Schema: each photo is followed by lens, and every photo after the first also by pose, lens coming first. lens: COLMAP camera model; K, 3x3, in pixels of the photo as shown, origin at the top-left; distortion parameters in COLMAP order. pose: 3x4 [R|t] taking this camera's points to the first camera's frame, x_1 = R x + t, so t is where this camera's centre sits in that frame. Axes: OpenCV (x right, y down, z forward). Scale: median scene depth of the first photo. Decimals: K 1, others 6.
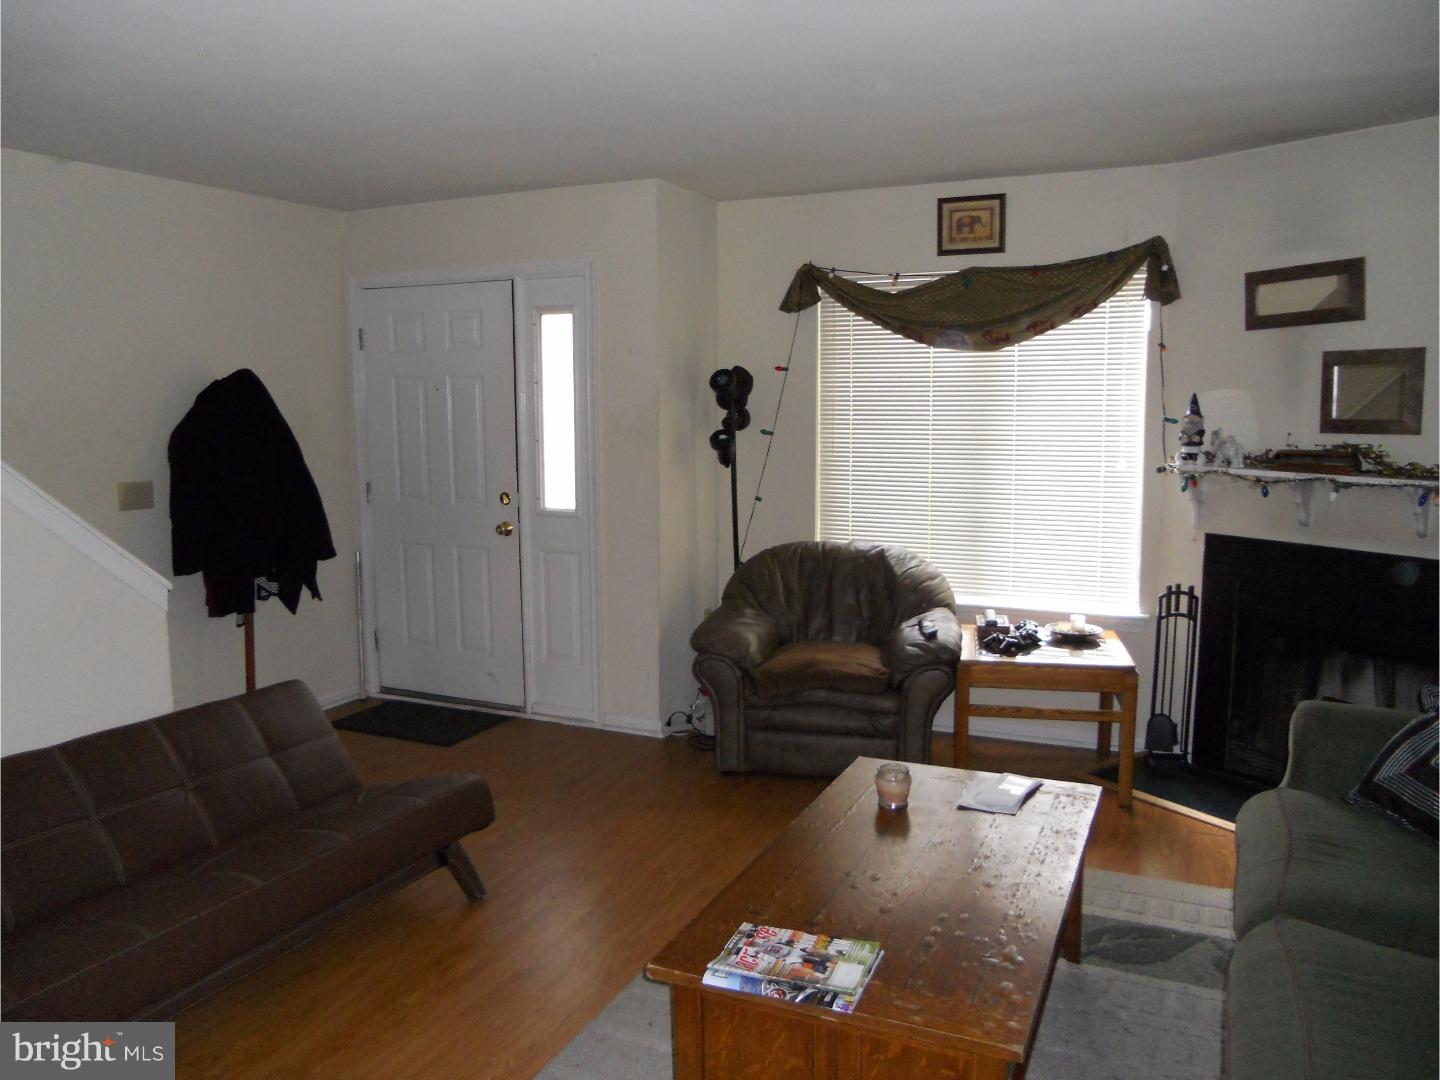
lens RADIAL K [[1090.7, 0, 720.0], [0, 1090.7, 540.0], [0, 0, 1]] dist [-0.006528, -0.002238]
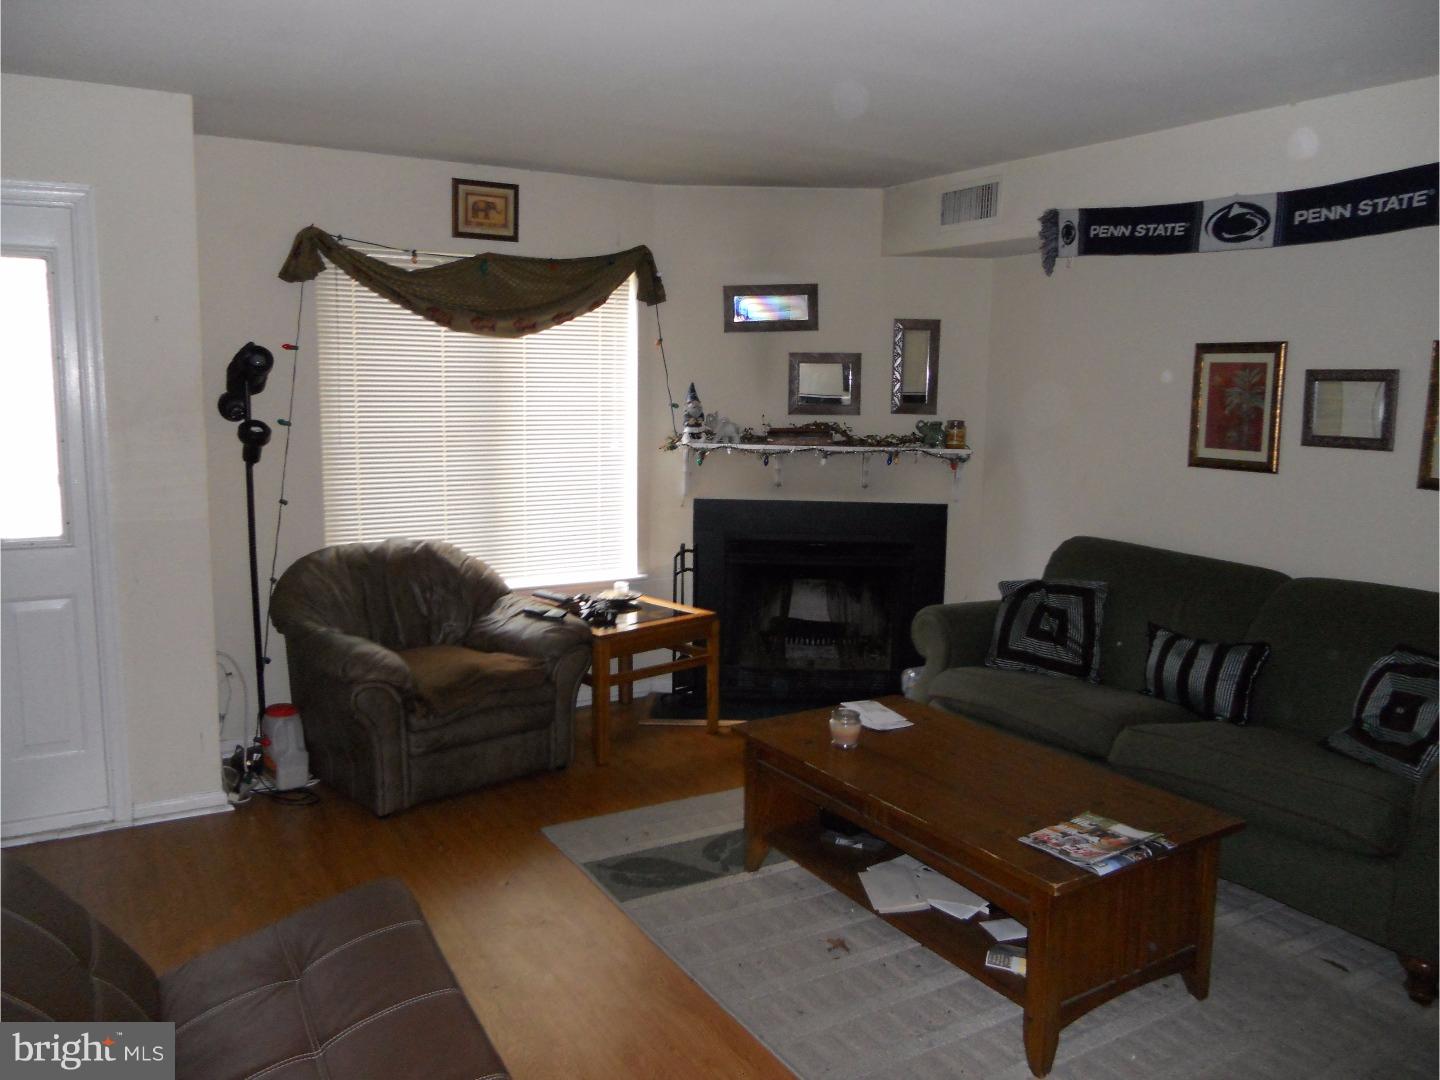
lens RADIAL K [[1113.2, 0, 720.0], [0, 1113.2, 540.0], [0, 0, 1]] dist [-0.040731, -0.002690]
pose [[0.571234, -0.106362, 0.813867, -0.509672], [0.090151, 0.993700, 0.066589, -0.037962], [-0.815821, 0.035333, 0.577224, 0.253844]]
